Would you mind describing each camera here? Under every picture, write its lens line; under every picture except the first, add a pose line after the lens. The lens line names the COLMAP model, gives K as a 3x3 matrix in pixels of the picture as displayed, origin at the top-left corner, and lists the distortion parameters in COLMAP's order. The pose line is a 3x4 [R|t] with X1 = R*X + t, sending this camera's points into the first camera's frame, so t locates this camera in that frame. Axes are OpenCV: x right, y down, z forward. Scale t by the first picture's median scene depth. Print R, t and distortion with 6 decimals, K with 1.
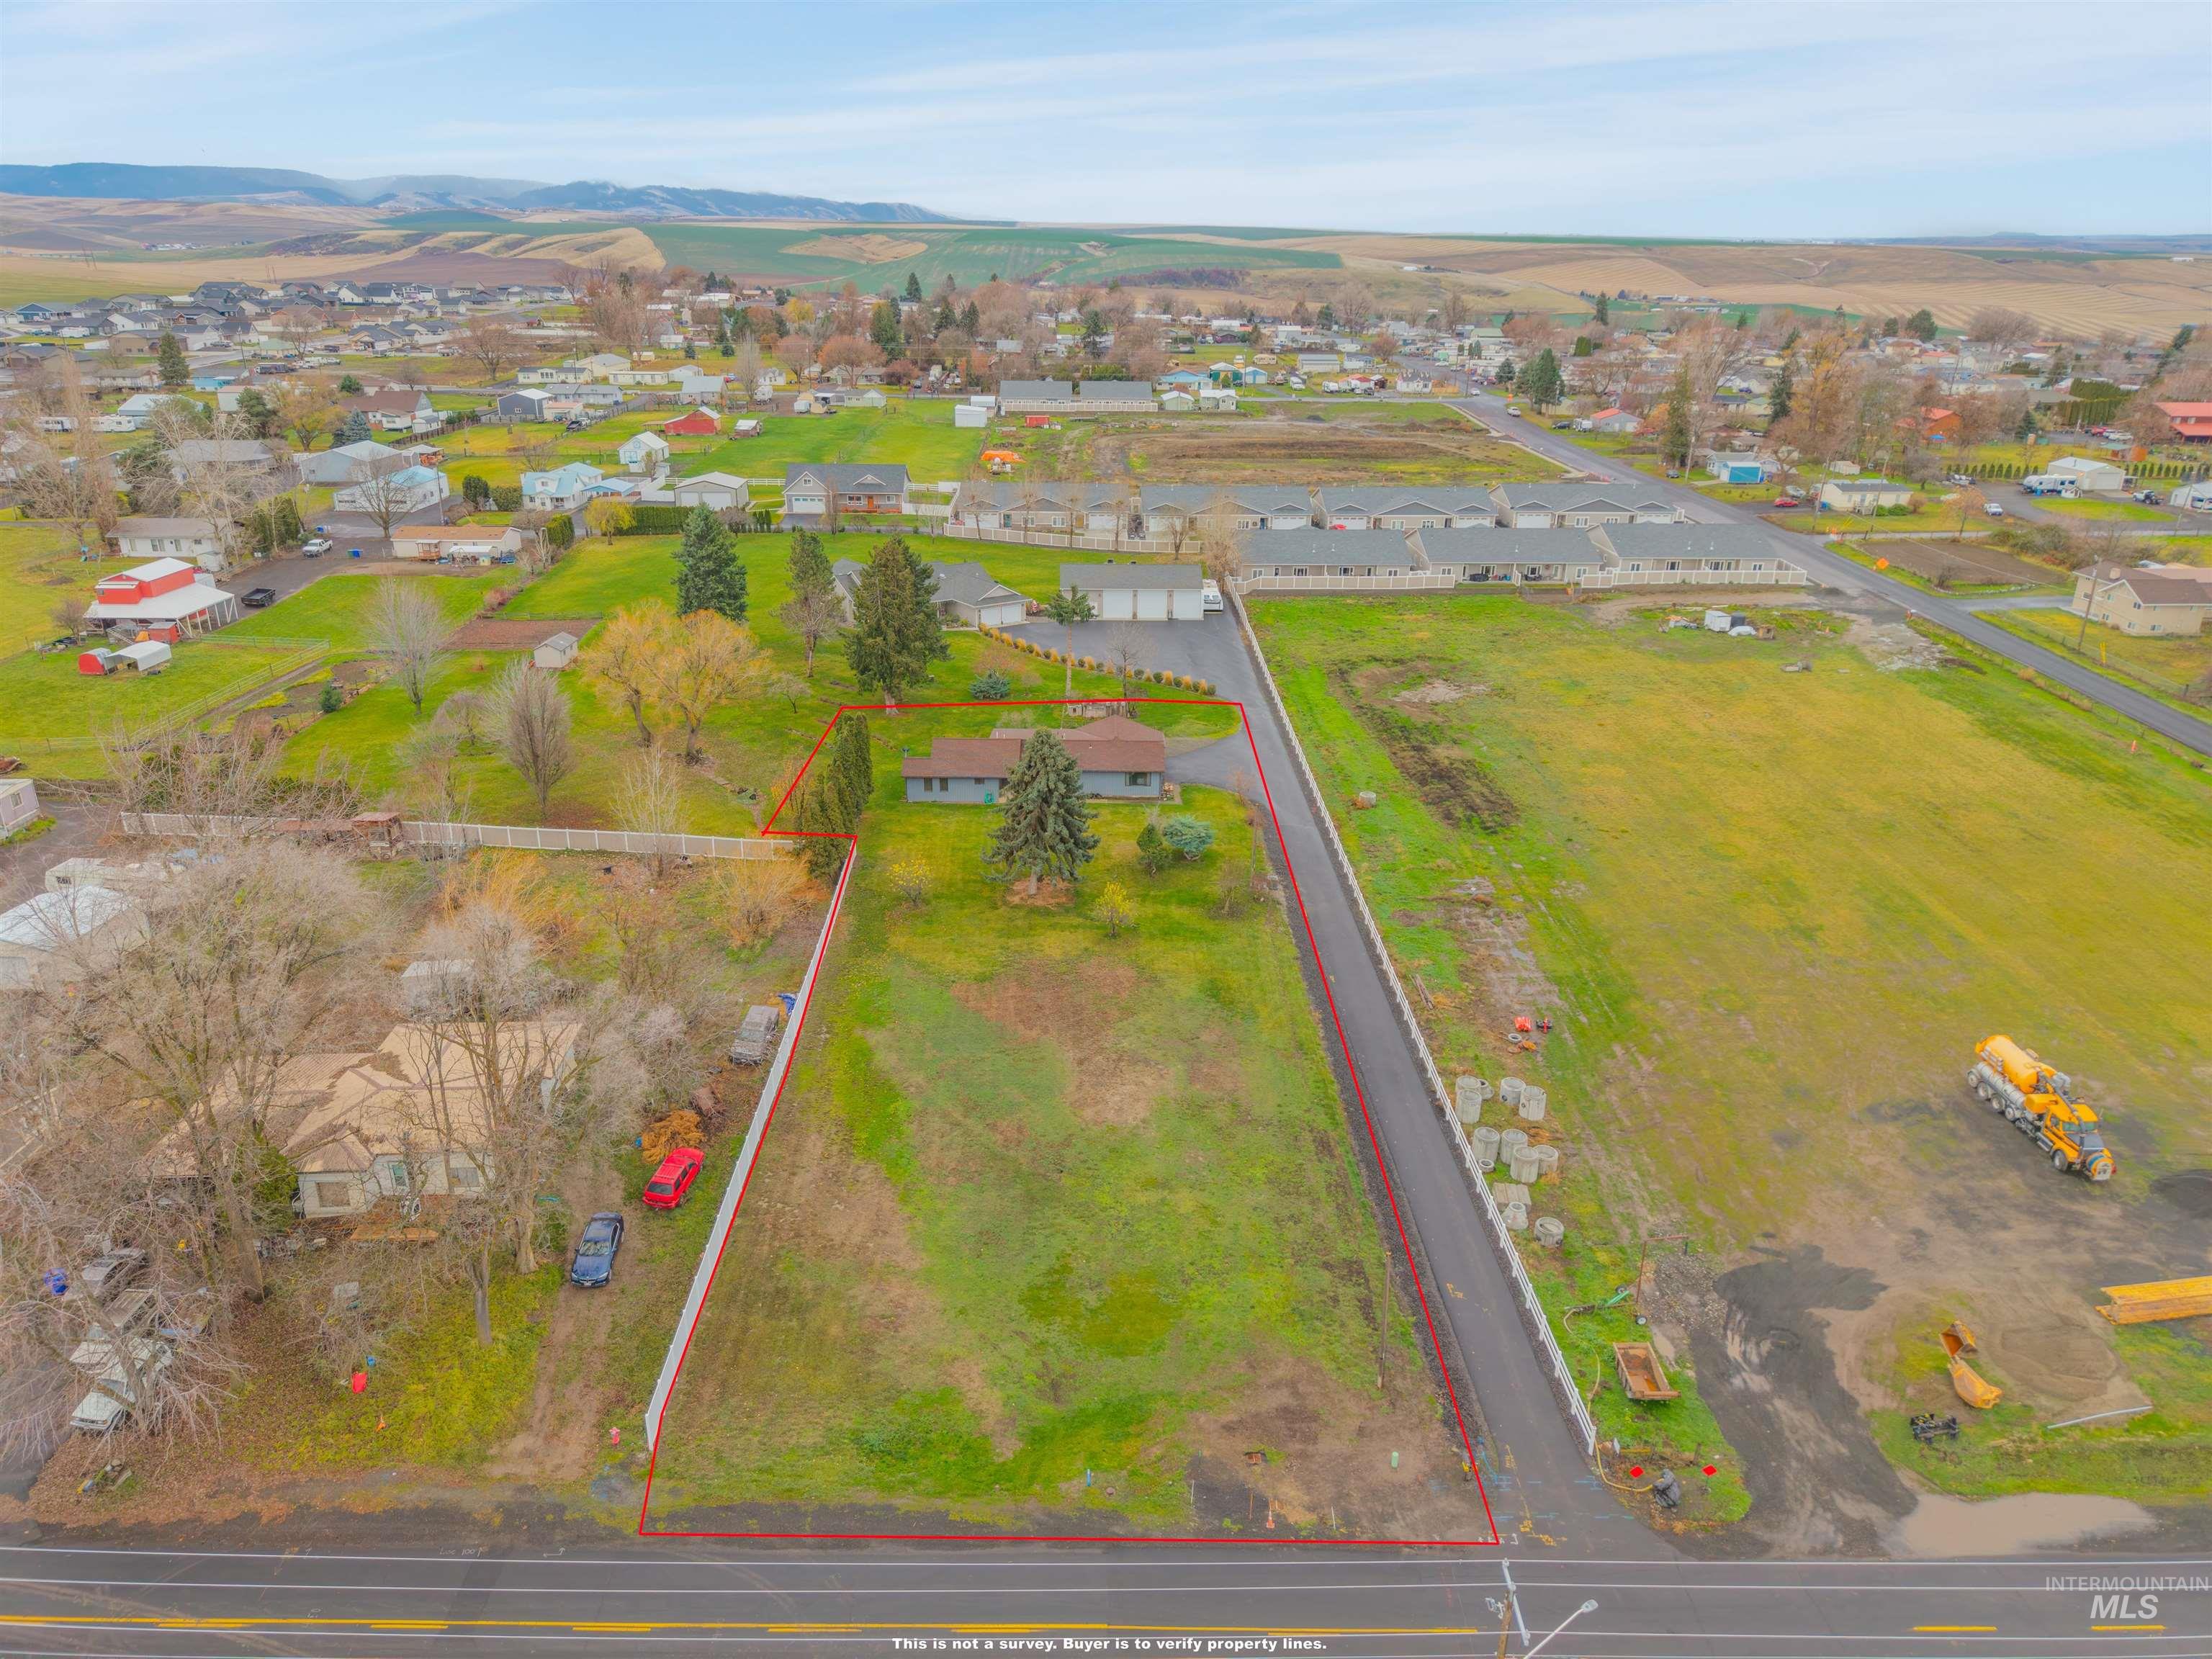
lens RADIAL K [[1474.9, 0, 1110.1], [0, 1474.9, 836.7], [0, 0, 1]] dist [0.028320, -0.029044]
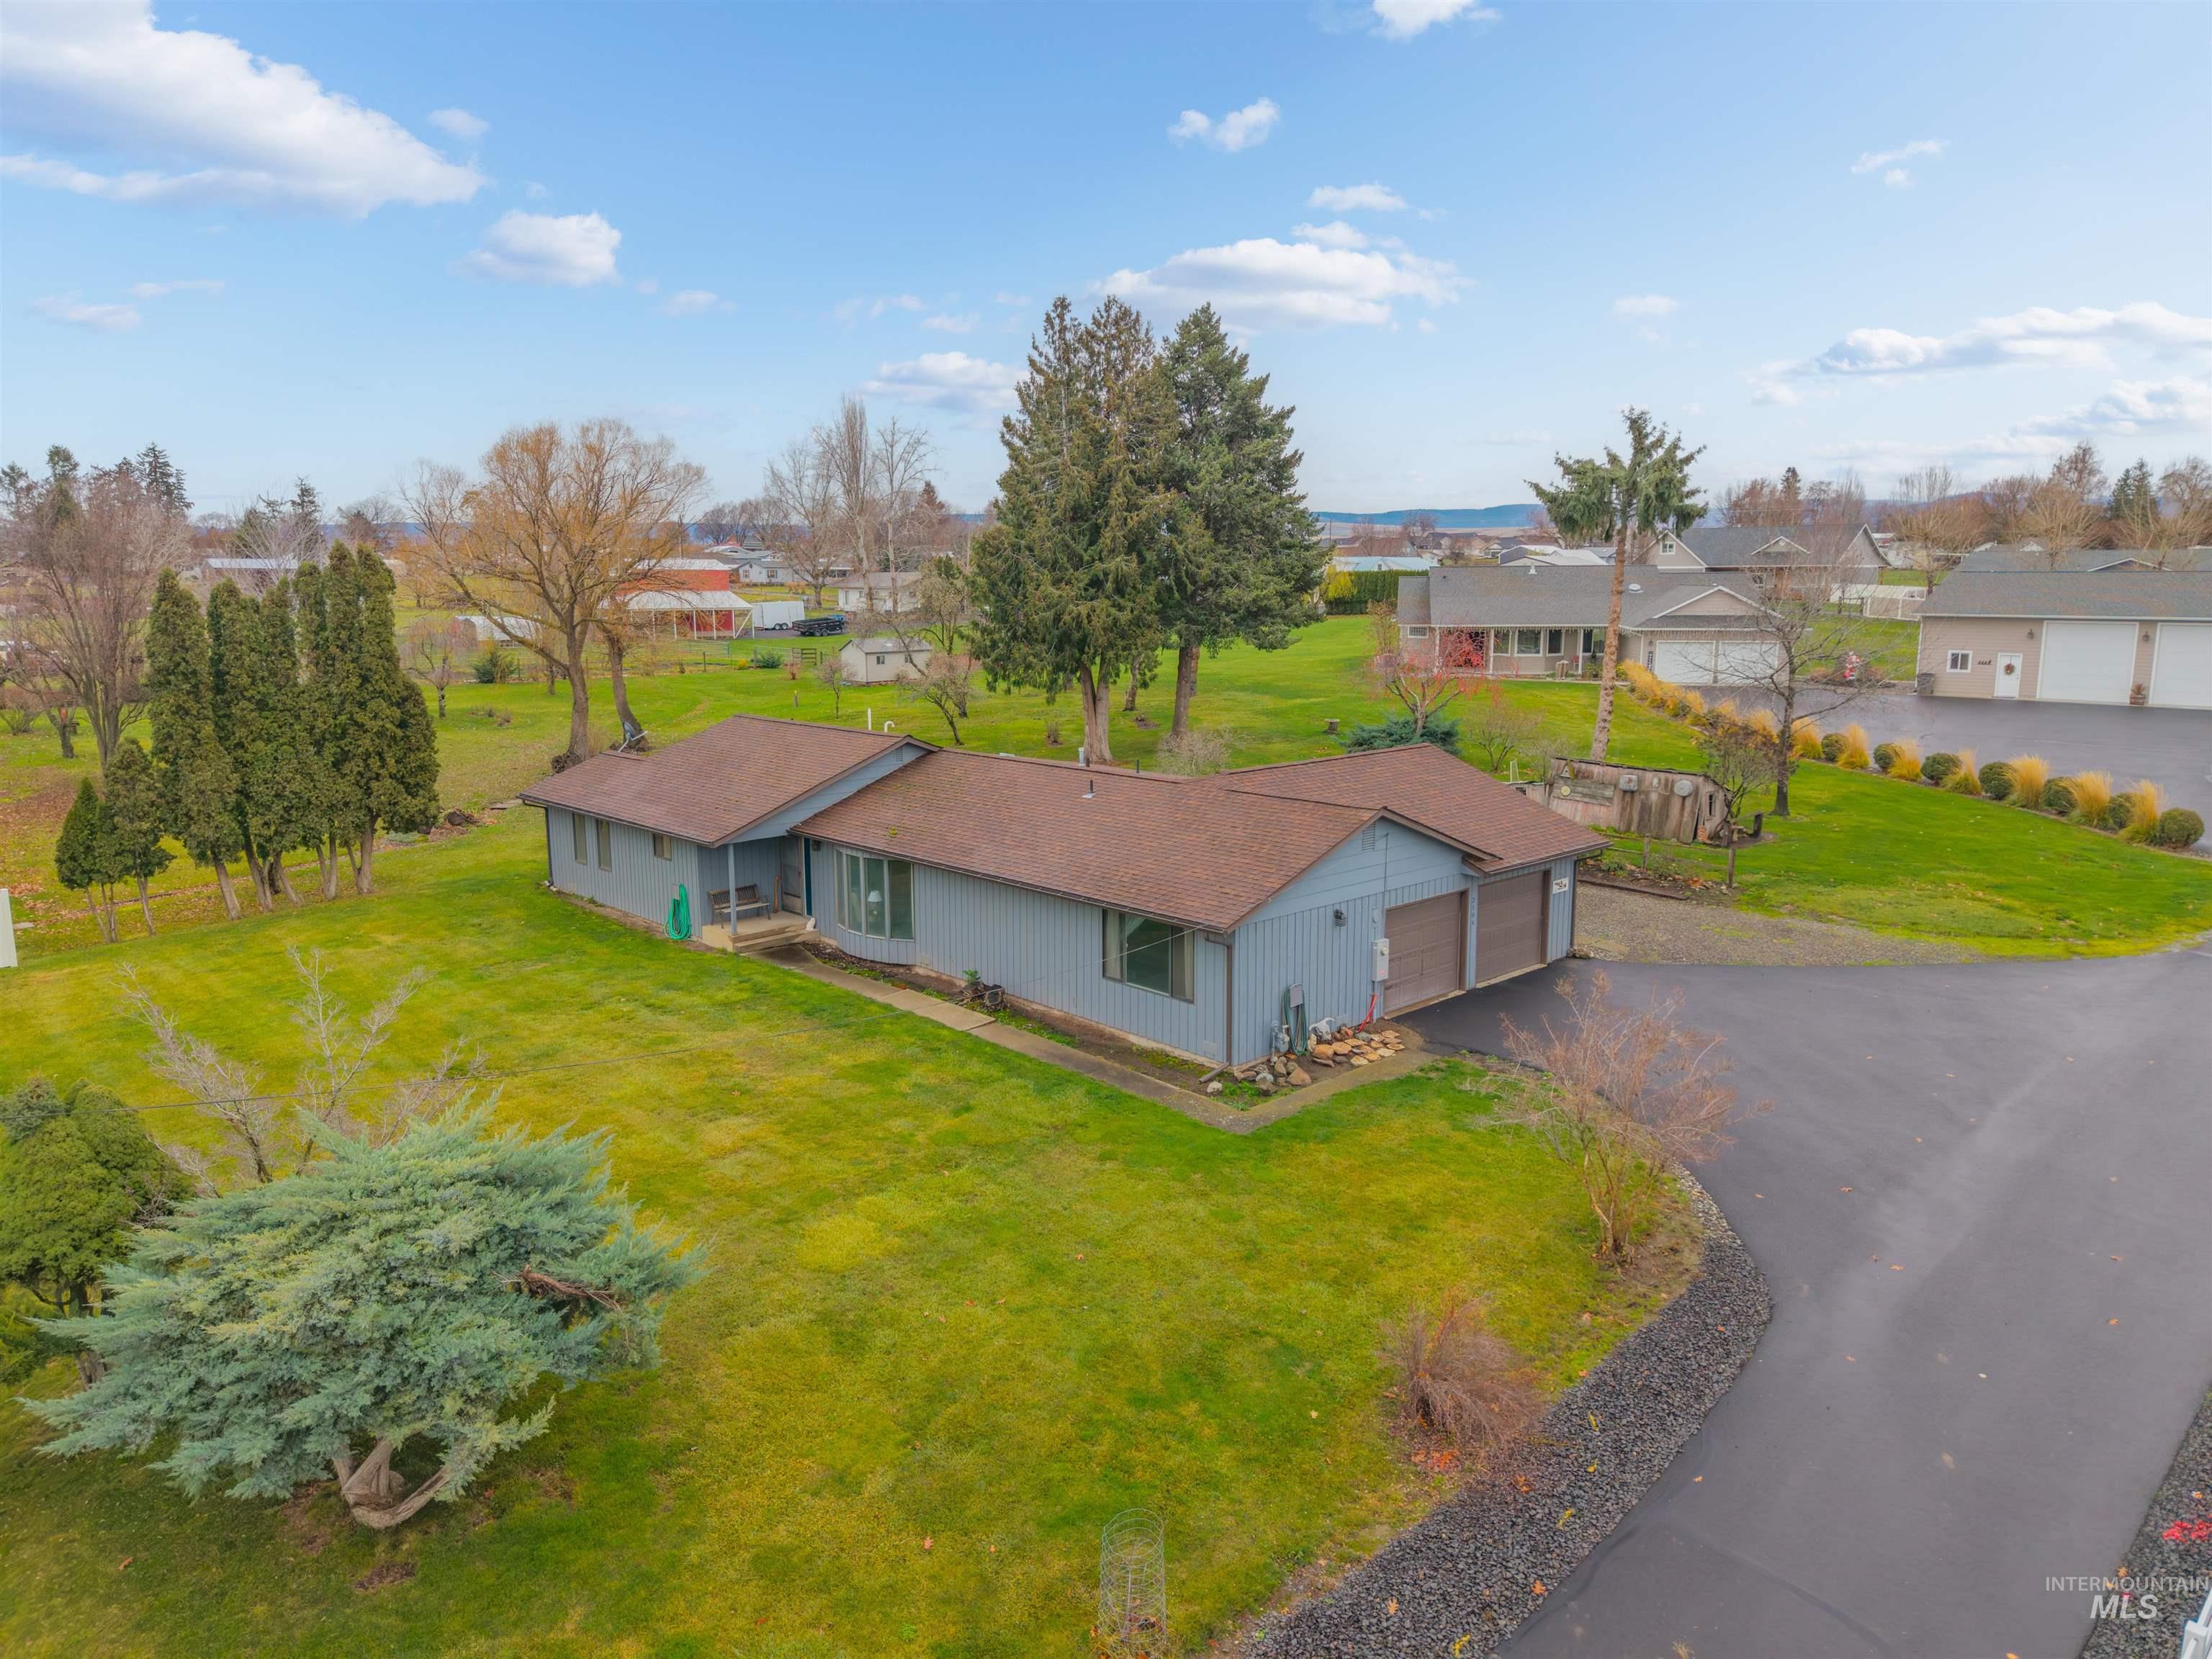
lens RADIAL K [[1474.9, 0, 1110.1], [0, 1474.9, 836.7], [0, 0, 1]] dist [0.028320, -0.029044]
pose [[0.680410, 0.114446, -0.723840, 0.192346], [-0.255518, 0.962795, -0.087960, -0.044190], [0.686842, 0.244803, 0.684339, 1.045539]]
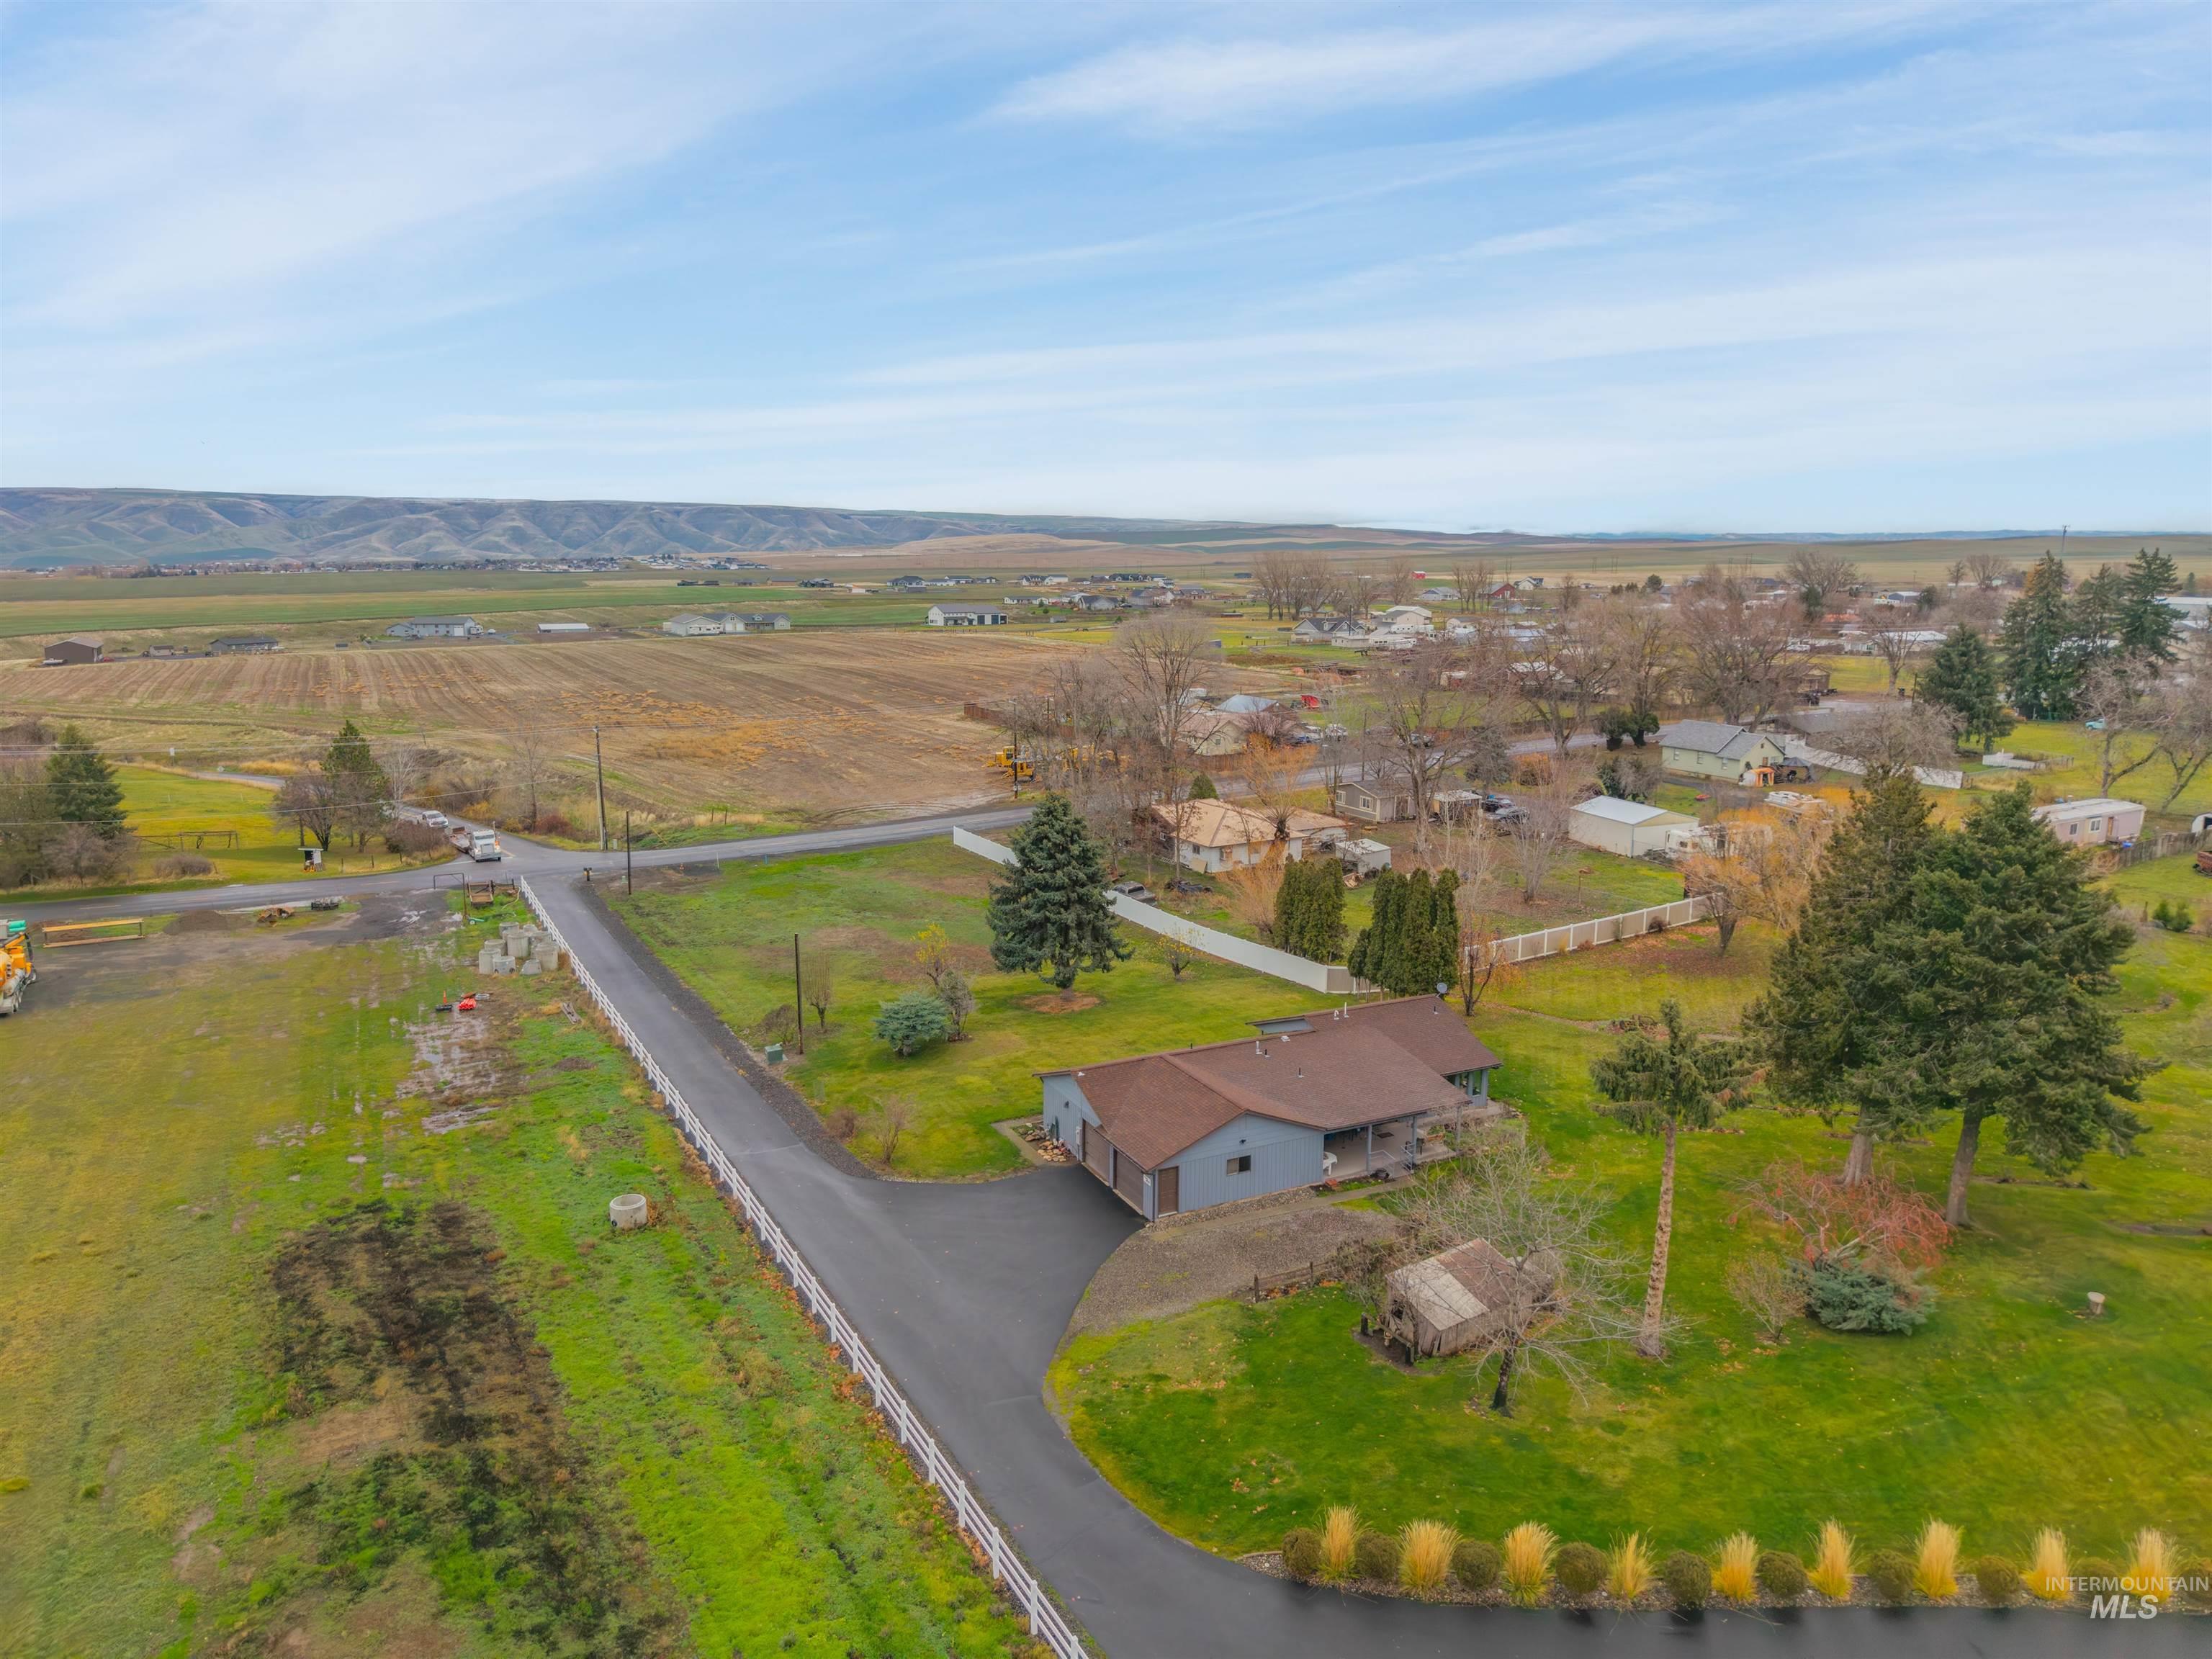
lens RADIAL K [[1474.9, 0, 1110.1], [0, 1474.9, 836.7], [0, 0, 1]] dist [0.028320, -0.029044]
pose [[-0.895472, 0.072460, -0.439181, 0.288153], [-0.173621, 0.851649, 0.494519, -0.463527], [0.409861, 0.519079, -0.750047, 1.651230]]
